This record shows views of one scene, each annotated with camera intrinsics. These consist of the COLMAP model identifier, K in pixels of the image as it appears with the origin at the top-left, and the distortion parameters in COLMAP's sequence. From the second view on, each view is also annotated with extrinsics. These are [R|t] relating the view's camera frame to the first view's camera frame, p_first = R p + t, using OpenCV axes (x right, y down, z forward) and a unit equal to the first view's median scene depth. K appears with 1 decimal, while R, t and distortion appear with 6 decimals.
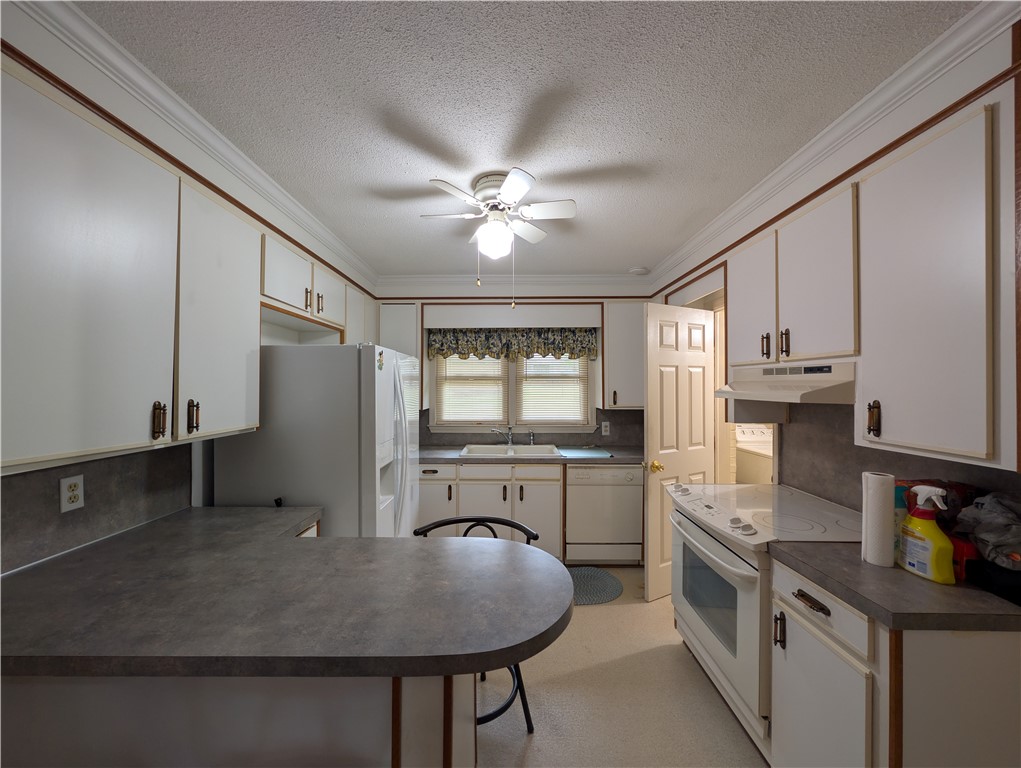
lens RADIAL K [[386.0, 0, 509.3], [0, 386.0, 386.7], [0, 0, 1]] dist [-0.000075, 0.000240]
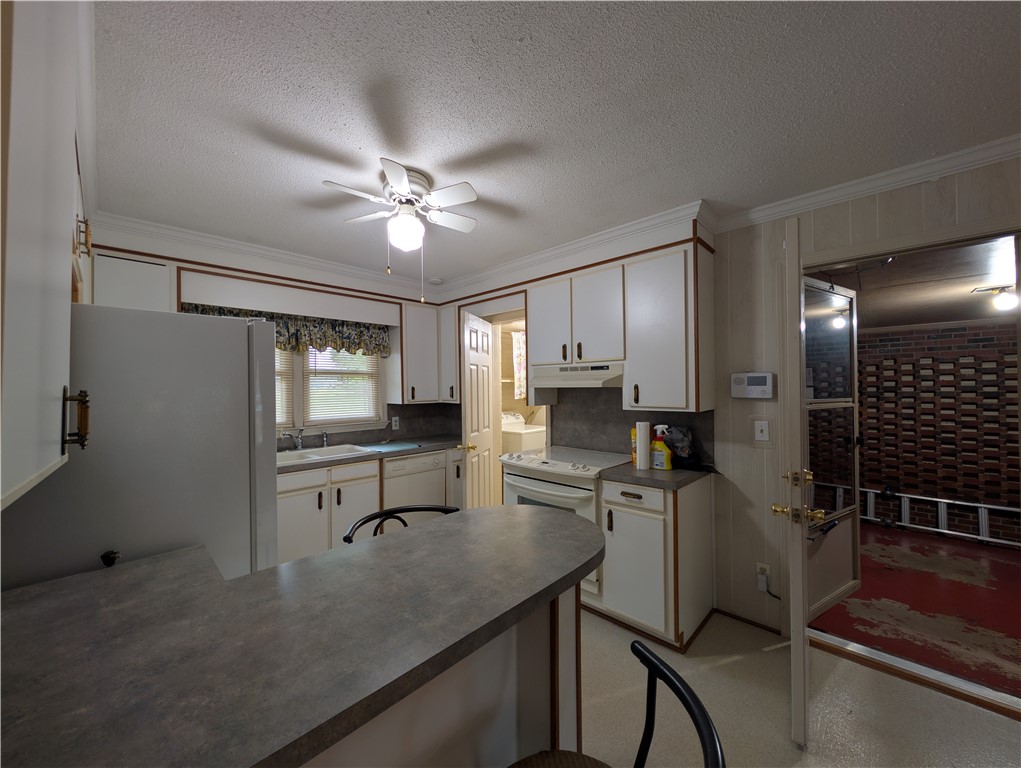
lens RADIAL K [[386.0, 0, 509.3], [0, 386.0, 386.7], [0, 0, 1]] dist [-0.000075, 0.000240]
pose [[0.692156, -0.005881, 0.721724, -0.482263], [0.011718, 0.999927, -0.003090, 0.026572], [-0.721653, 0.010596, 0.692174, 0.084869]]
